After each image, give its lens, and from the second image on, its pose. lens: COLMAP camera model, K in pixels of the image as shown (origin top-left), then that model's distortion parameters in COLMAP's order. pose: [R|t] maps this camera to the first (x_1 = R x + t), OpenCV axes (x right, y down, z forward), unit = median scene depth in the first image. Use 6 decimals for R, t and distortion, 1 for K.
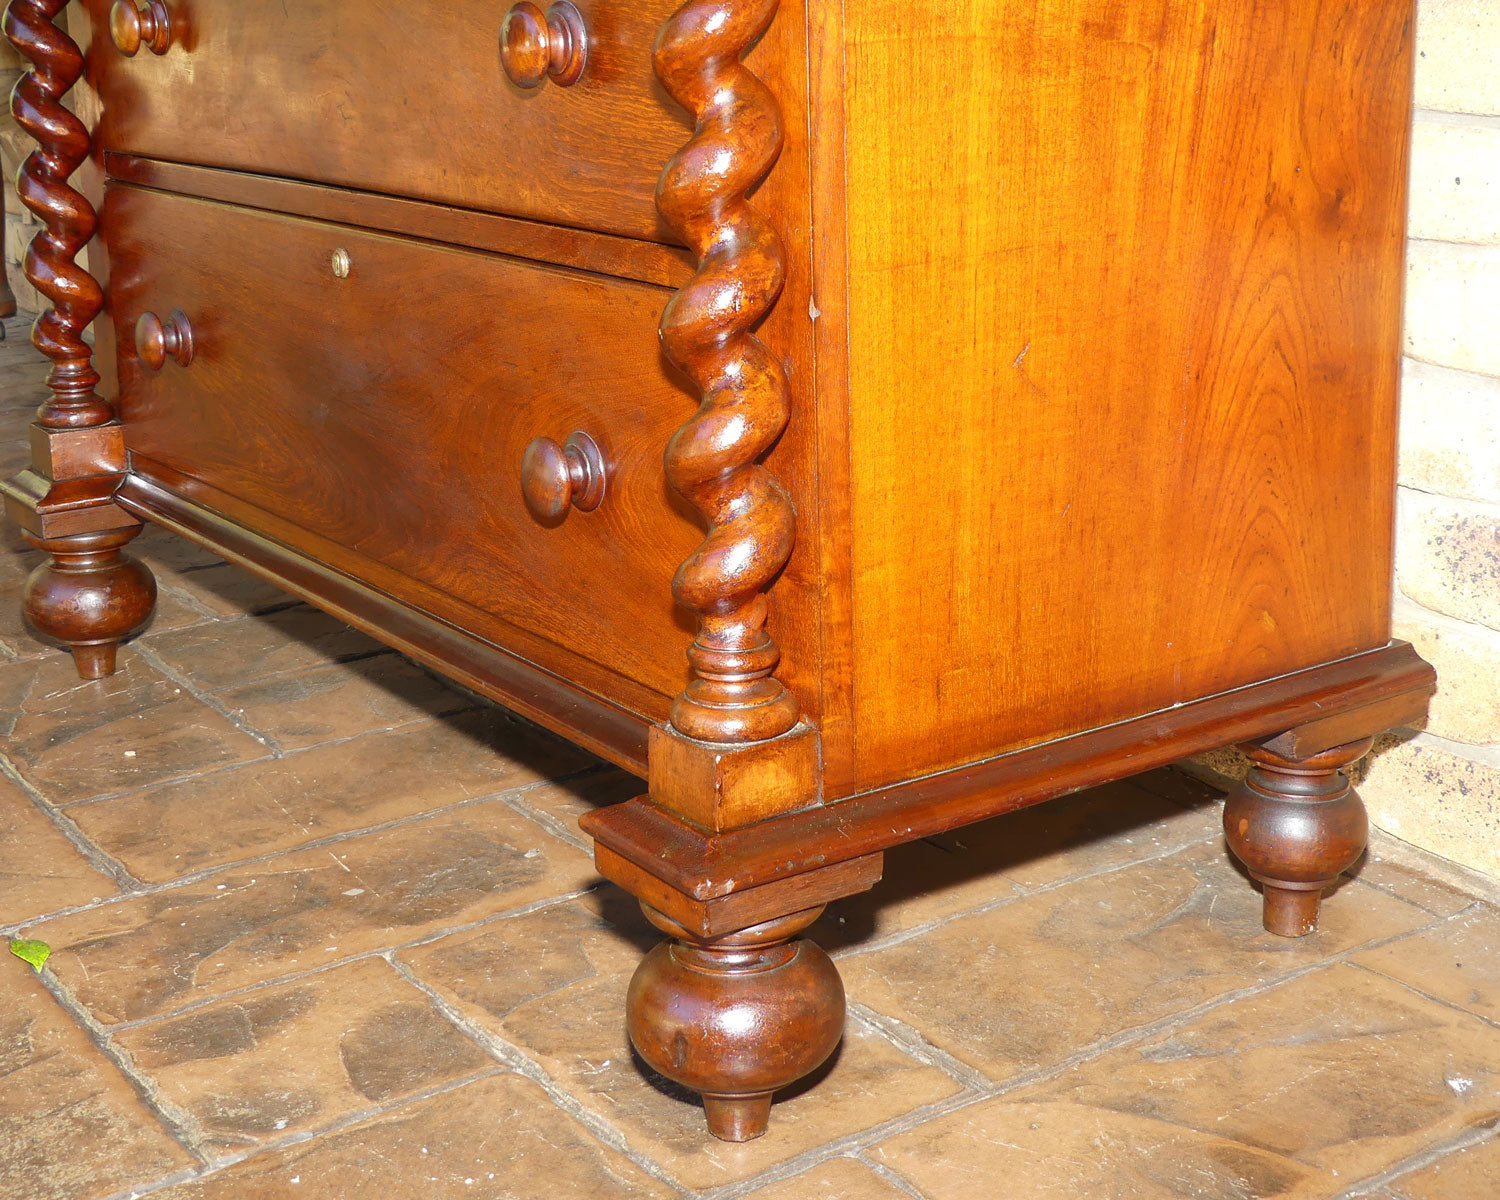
lens RADIAL K [[2262.4, 0, 750.0], [0, 2262.4, 600.0], [0, 0, 1]] dist [-0.128394, 0.318490]
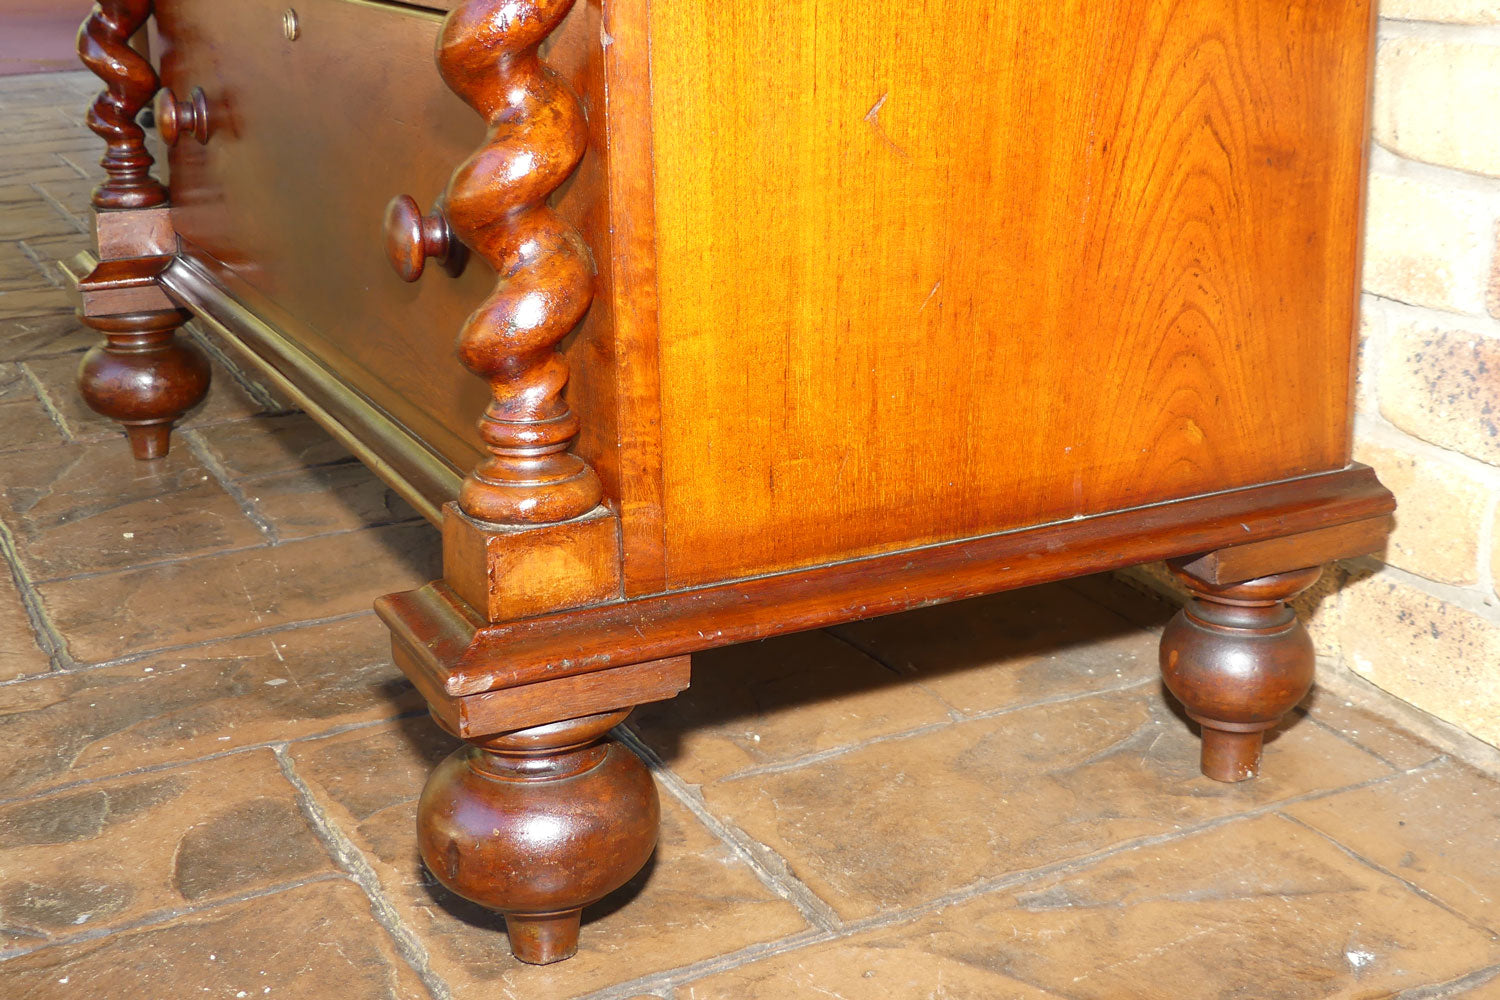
lens RADIAL K [[2052.3, 0, 928.0], [0, 2052.3, 503.3], [0, 0, 1]] dist [-0.016649, -0.178450]
pose [[0.997293, 0.047158, -0.056409, 0.177305], [-0.045875, 0.998663, 0.023827, 0.024409], [0.057457, -0.021175, 0.998123, 0.177312]]
